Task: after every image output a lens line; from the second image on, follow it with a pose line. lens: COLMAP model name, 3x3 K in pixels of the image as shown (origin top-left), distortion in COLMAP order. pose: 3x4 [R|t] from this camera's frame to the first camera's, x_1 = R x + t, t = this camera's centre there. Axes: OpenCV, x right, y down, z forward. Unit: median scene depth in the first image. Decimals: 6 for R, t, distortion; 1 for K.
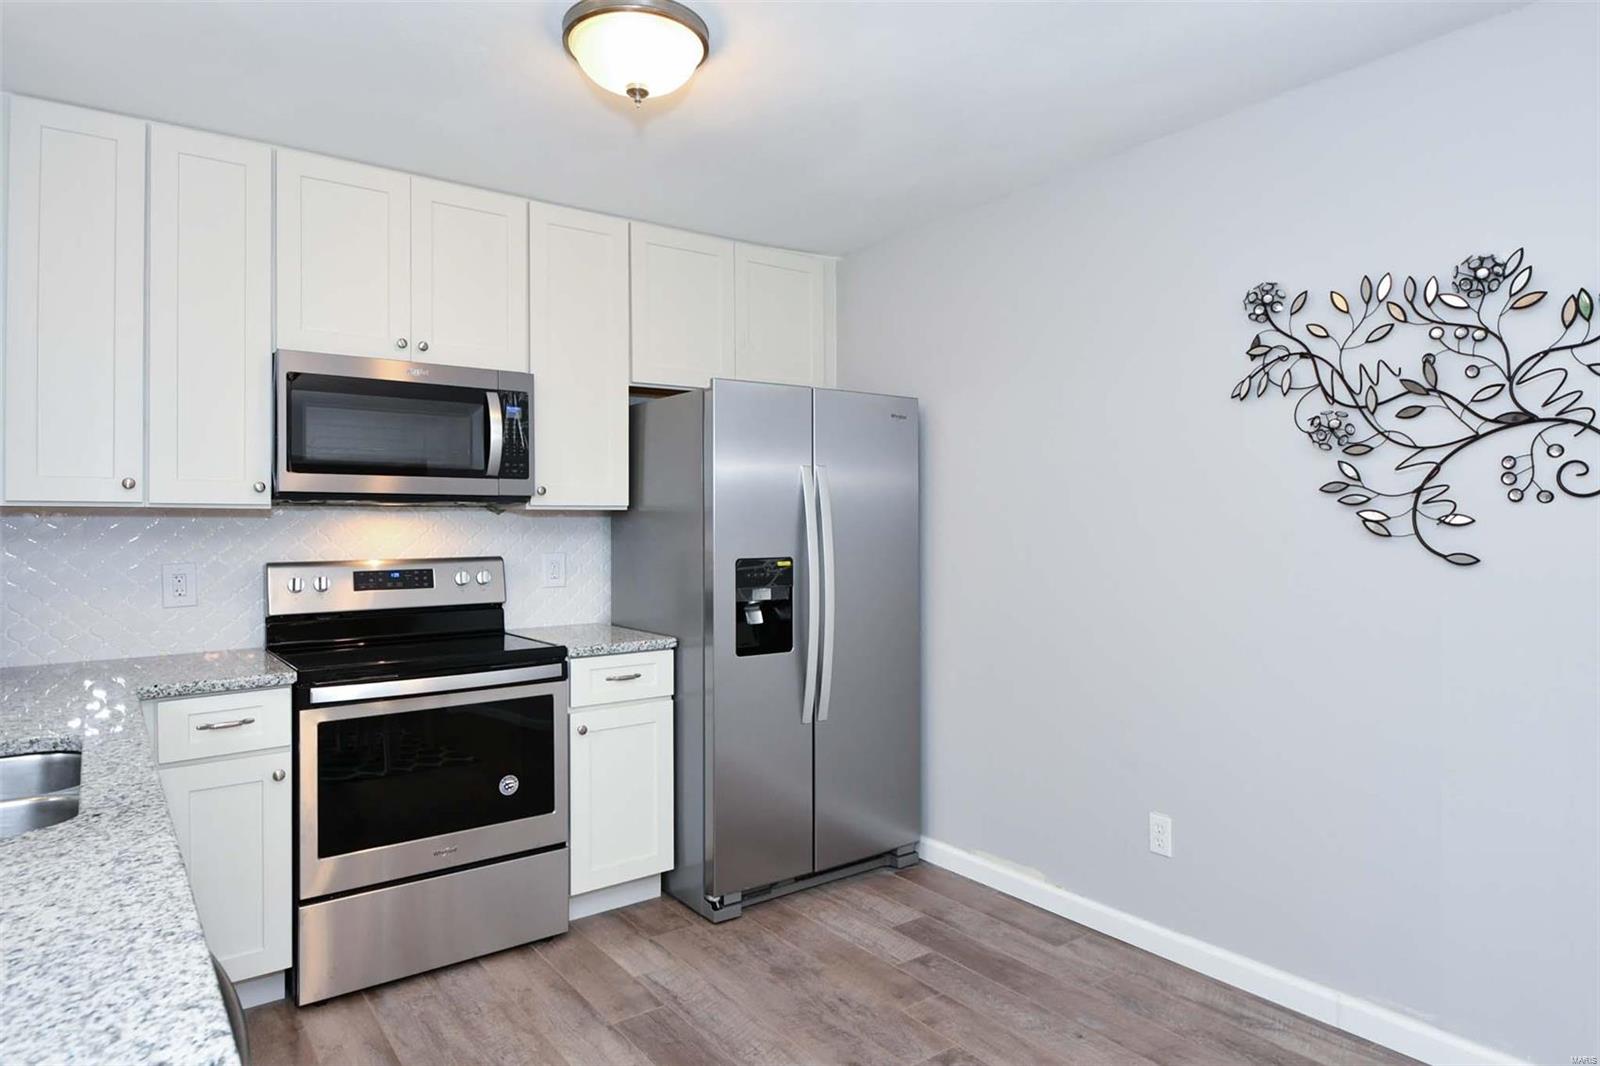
lens RADIAL K [[927.3, 0, 796.2], [0, 927.3, 519.3], [0, 0, 1]] dist [0.000519, -0.000147]
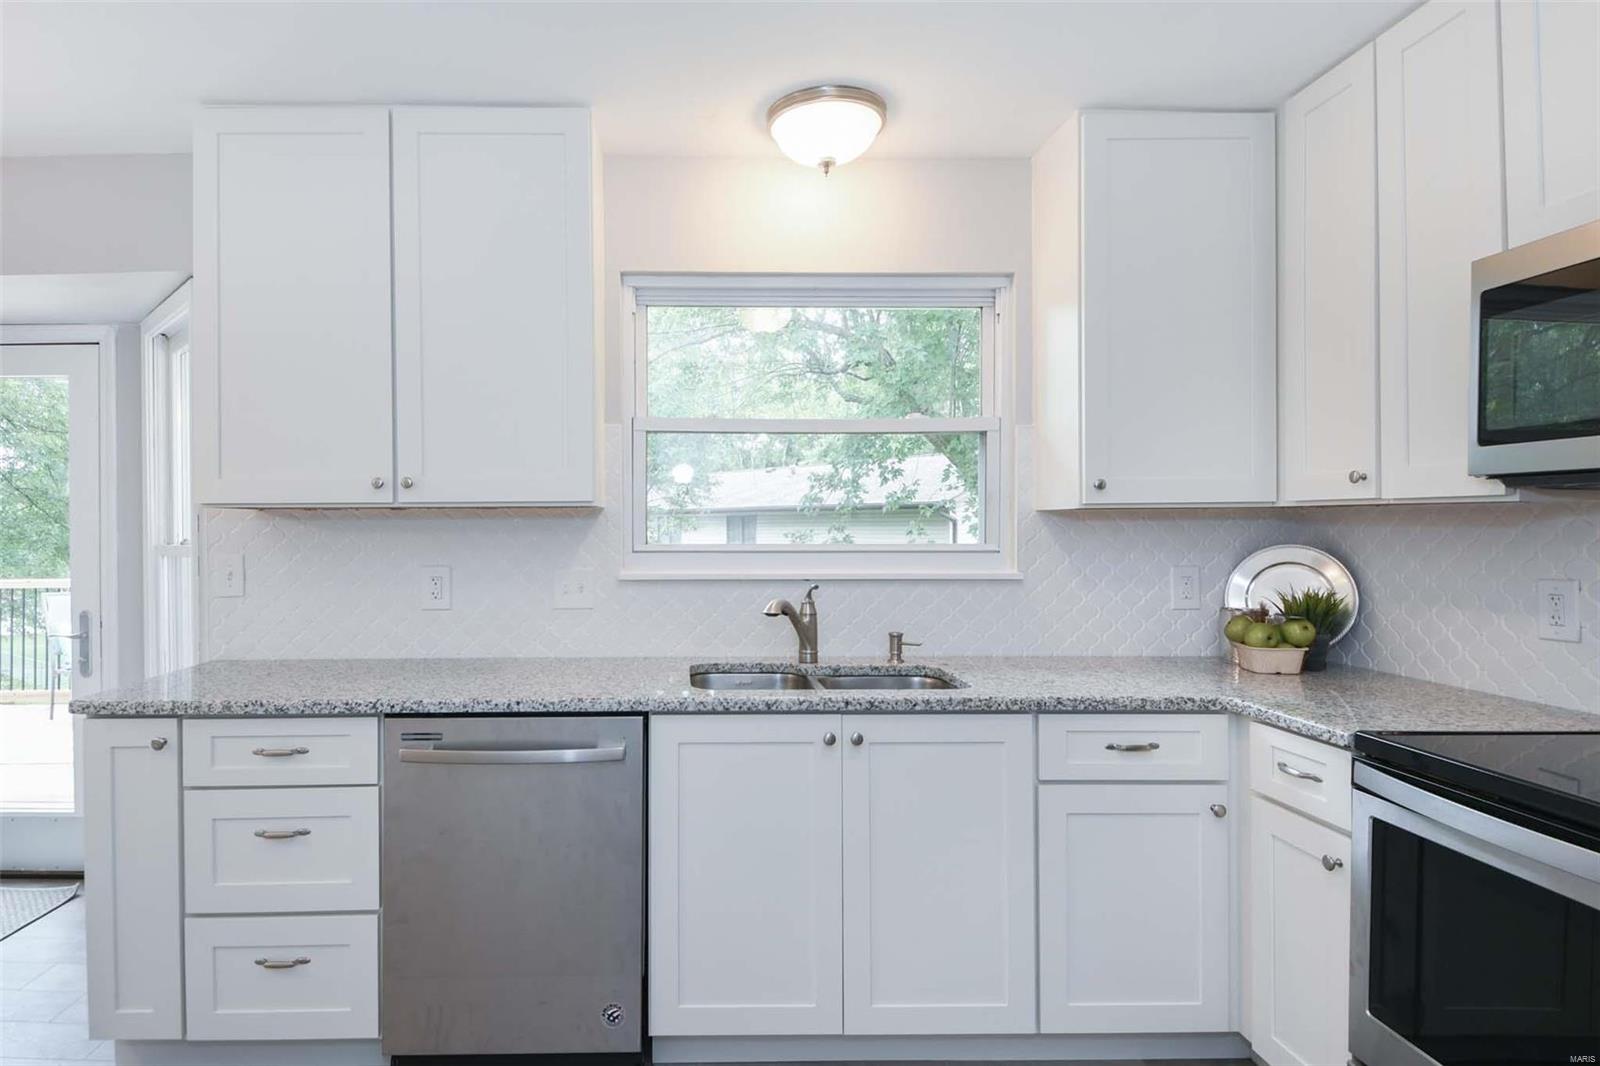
lens RADIAL K [[860.8, 0, 712.1], [0, 860.8, 531.0], [0, 0, 1]] dist [0.036799, -0.035391]
pose [[-0.573668, 0.012091, -0.818998, 0.239991], [0.008792, 0.999924, 0.008604, -0.000951], [0.819041, -0.002265, -0.573731, 0.816183]]
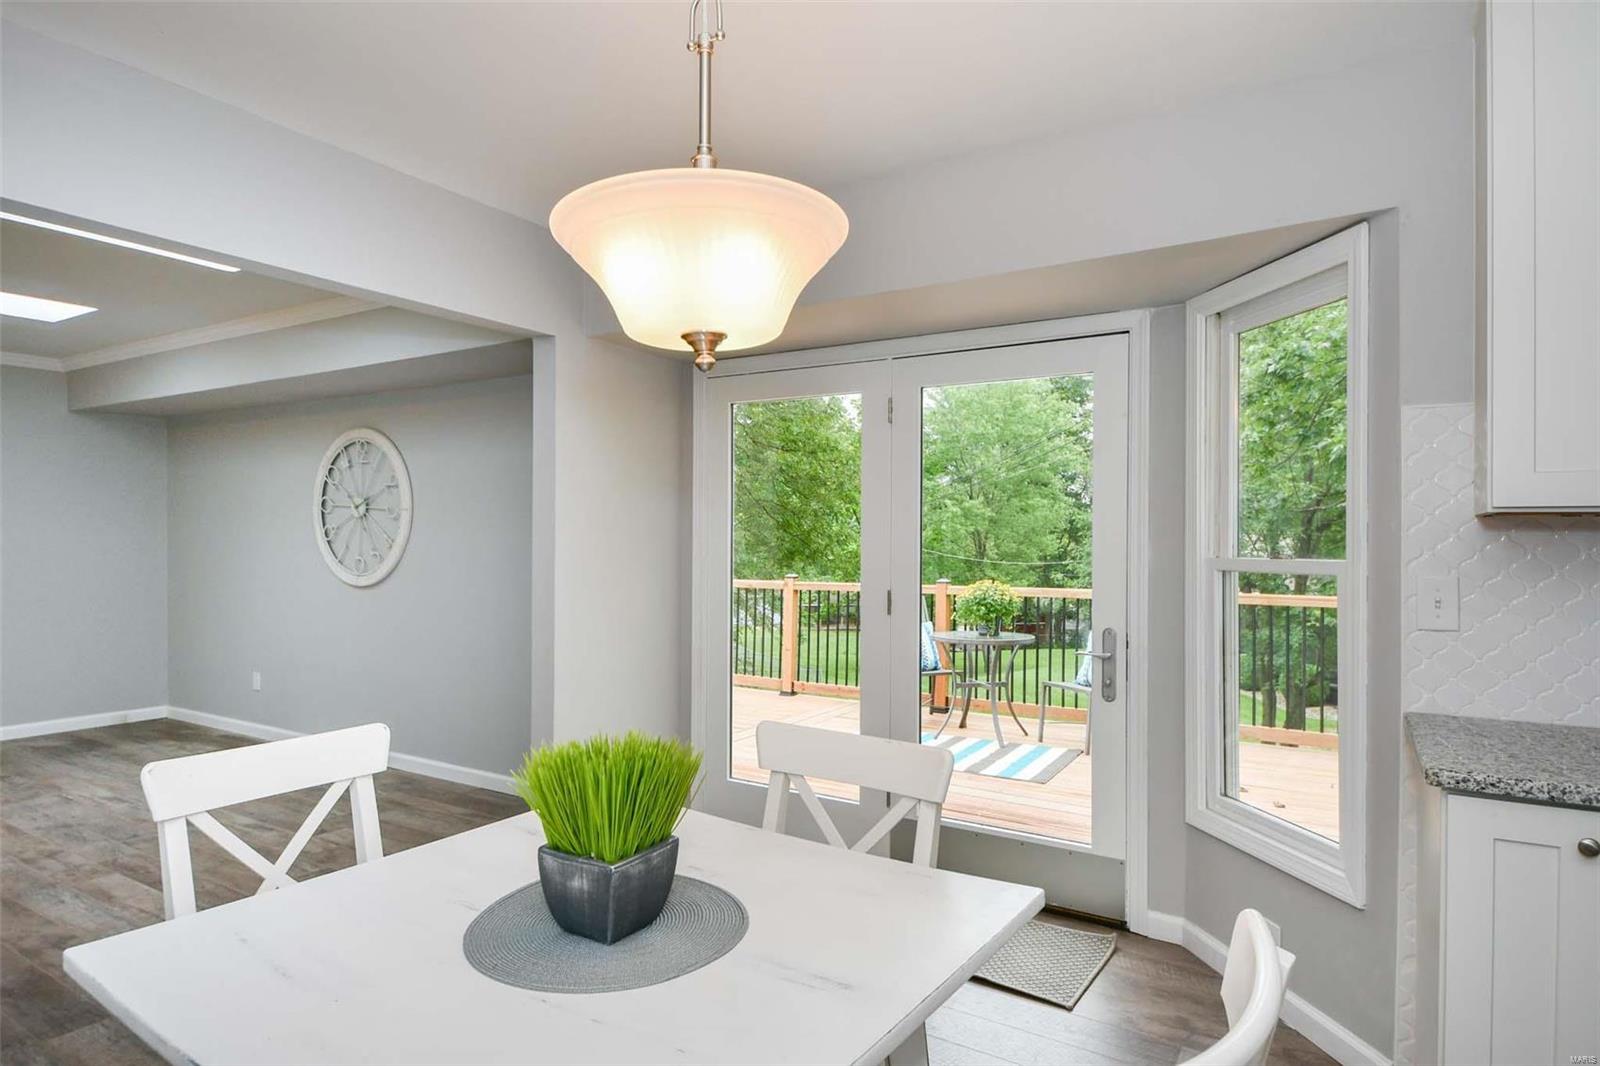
lens RADIAL K [[932.5, 0, 800.0], [0, 932.5, 533.0], [0, 0, 1]] dist [-0.002462, -0.001459]
pose [[-0.930300, -0.001544, -0.366797, 0.518398], [-0.000172, 0.999993, -0.003774, -0.003185], [0.366801, -0.003448, -0.930293, 0.397412]]
